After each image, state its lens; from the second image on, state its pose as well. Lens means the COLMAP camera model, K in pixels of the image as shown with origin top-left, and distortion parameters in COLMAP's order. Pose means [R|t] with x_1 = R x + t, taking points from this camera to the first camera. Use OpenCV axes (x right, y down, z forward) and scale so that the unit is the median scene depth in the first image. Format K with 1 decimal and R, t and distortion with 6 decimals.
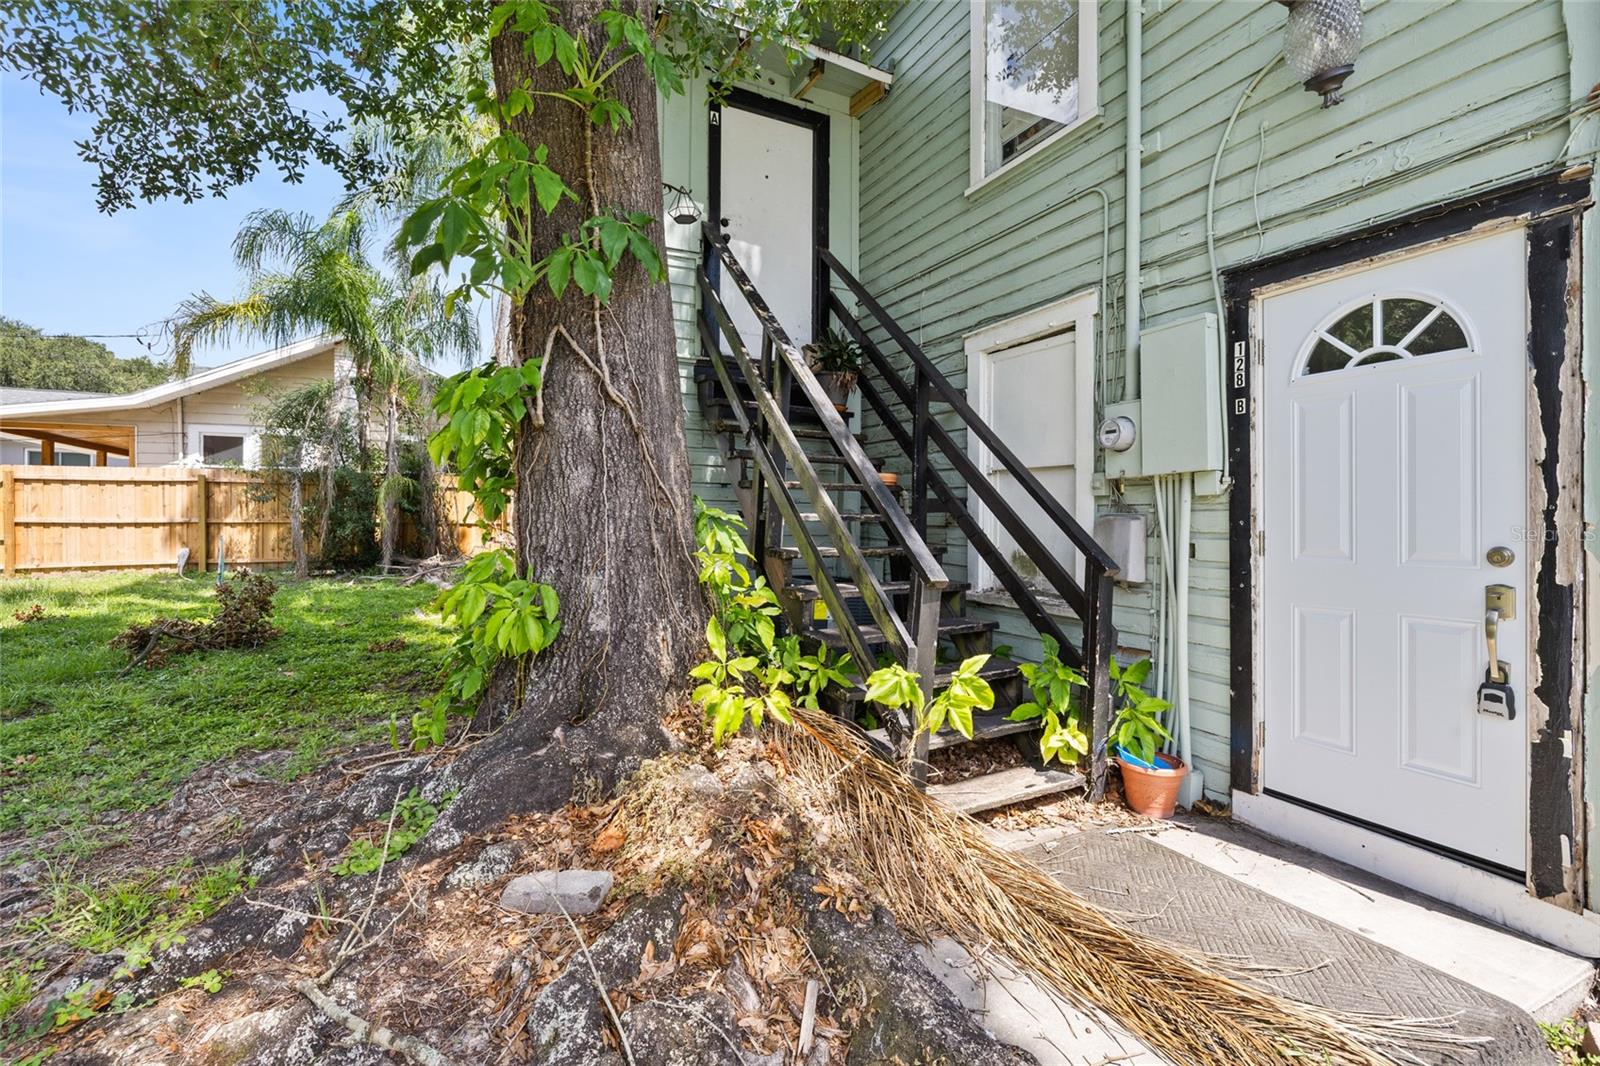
lens RADIAL K [[714.4, 0, 798.2], [0, 714.4, 532.1], [0, 0, 1]] dist [0.000527, 0.000136]
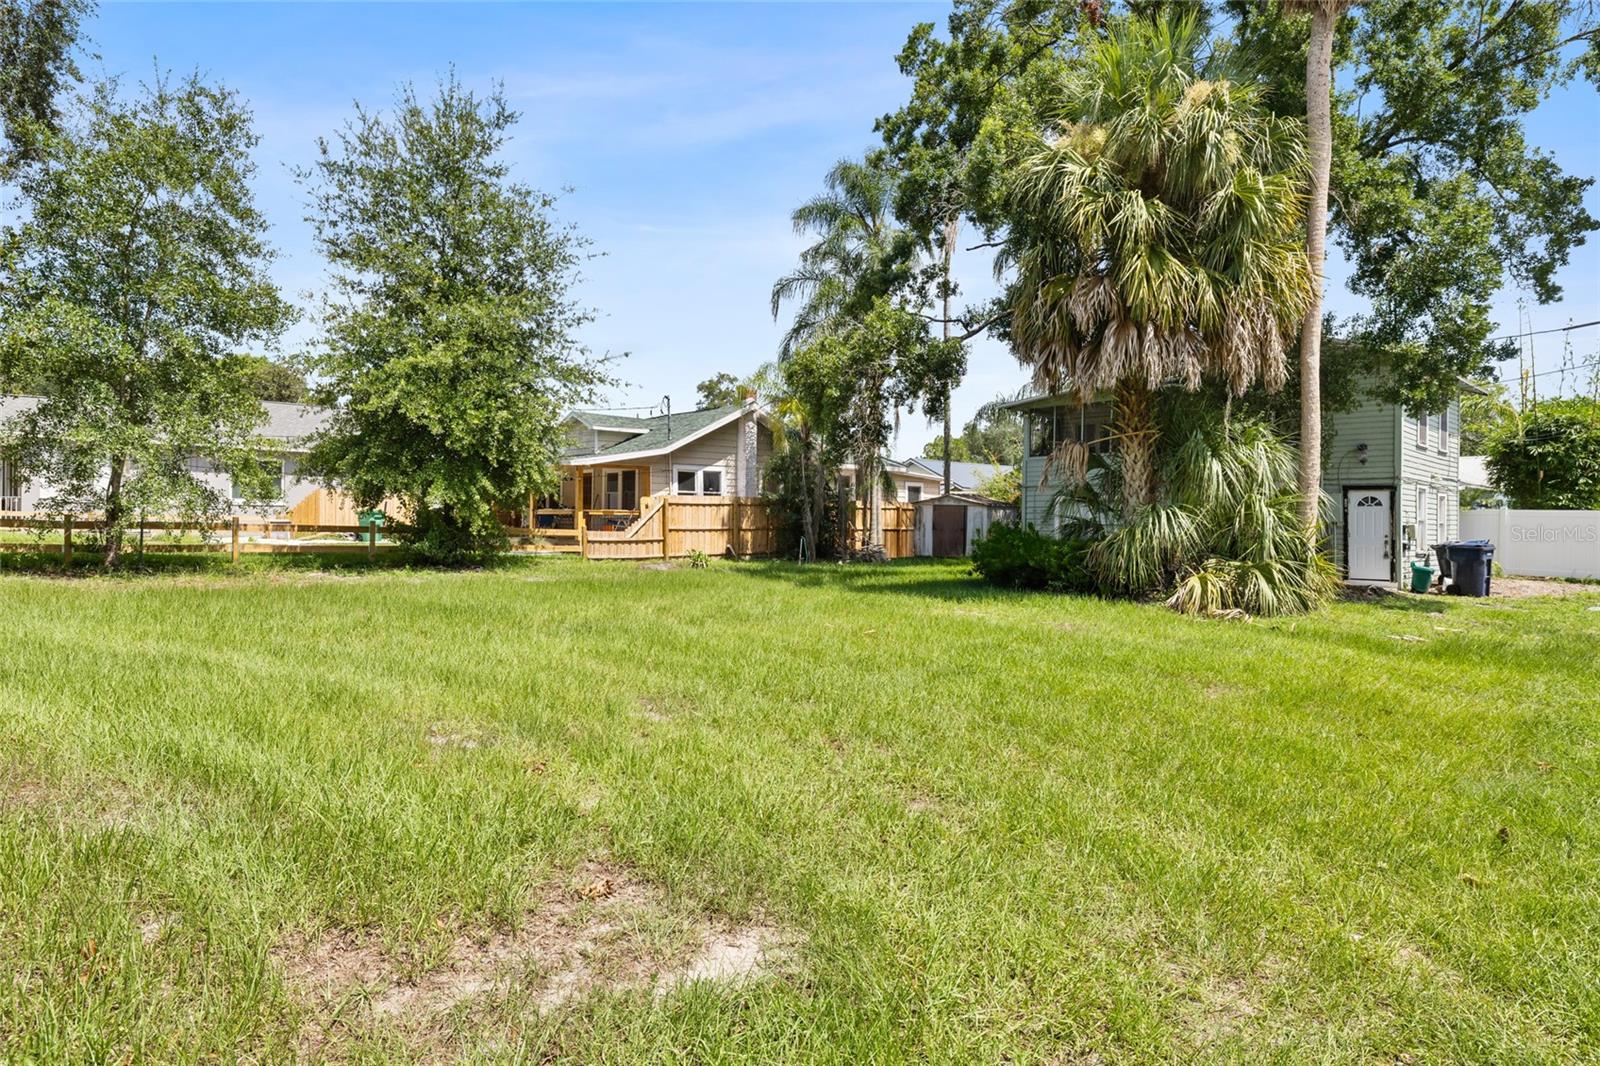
lens RADIAL K [[941.7, 0, 800.6], [0, 941.7, 530.1], [0, 0, 1]] dist [-0.000278, -0.000097]
pose [[0.956931, 0.000514, 0.290314, -5.905925], [0.001368, 0.999979, -0.006281, 0.016748], [-0.290311, 0.006408, 0.956911, -5.064241]]
